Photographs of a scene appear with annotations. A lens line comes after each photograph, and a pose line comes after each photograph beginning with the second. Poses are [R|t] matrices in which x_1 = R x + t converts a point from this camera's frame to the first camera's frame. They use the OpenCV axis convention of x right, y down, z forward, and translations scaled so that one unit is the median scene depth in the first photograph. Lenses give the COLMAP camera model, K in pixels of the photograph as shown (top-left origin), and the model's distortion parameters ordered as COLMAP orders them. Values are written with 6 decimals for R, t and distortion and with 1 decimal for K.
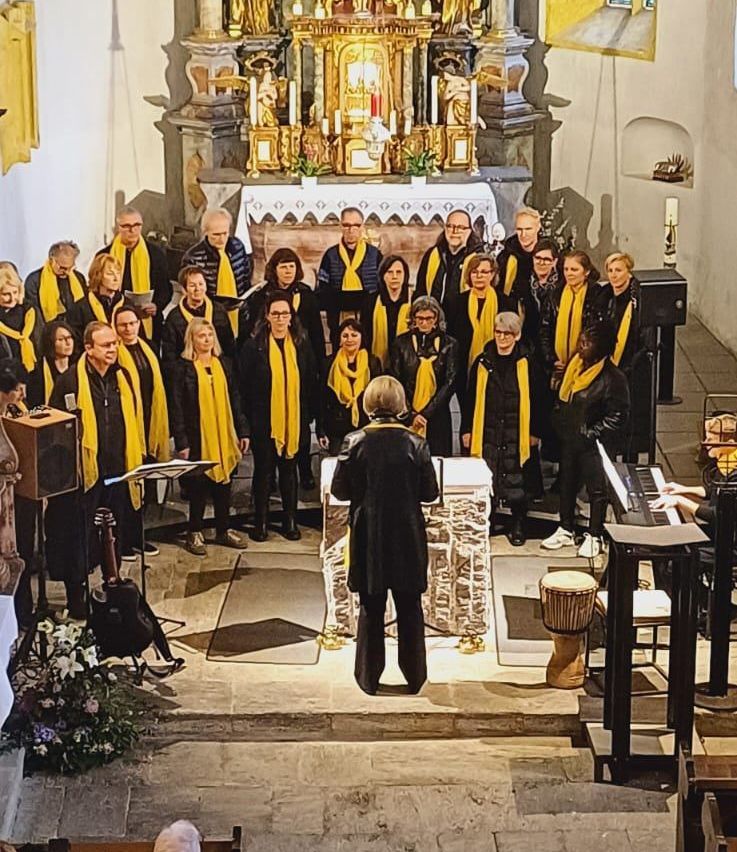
lens RADIAL K [[2177.4, 0, 385.3], [0, 2177.4, 363.0], [0, 0, 1]] dist [0.030301, 0.522322]
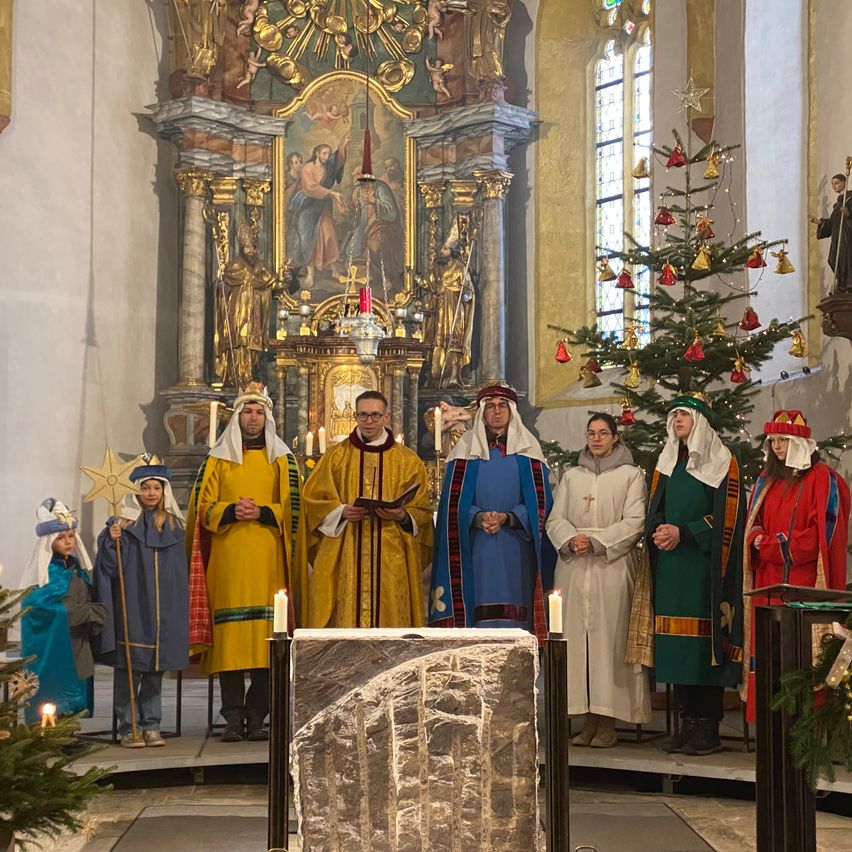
lens RADIAL K [[1744.4, 0, 443.0], [0, 1744.4, 426.6], [0, 0, 1]] dist [0.100227, 0.452413]
pose [[0.998975, 0.003542, 0.045119, -0.004147], [0.009277, 0.959737, -0.280746, 0.090730], [-0.044296, 0.280877, 0.958721, 0.280378]]
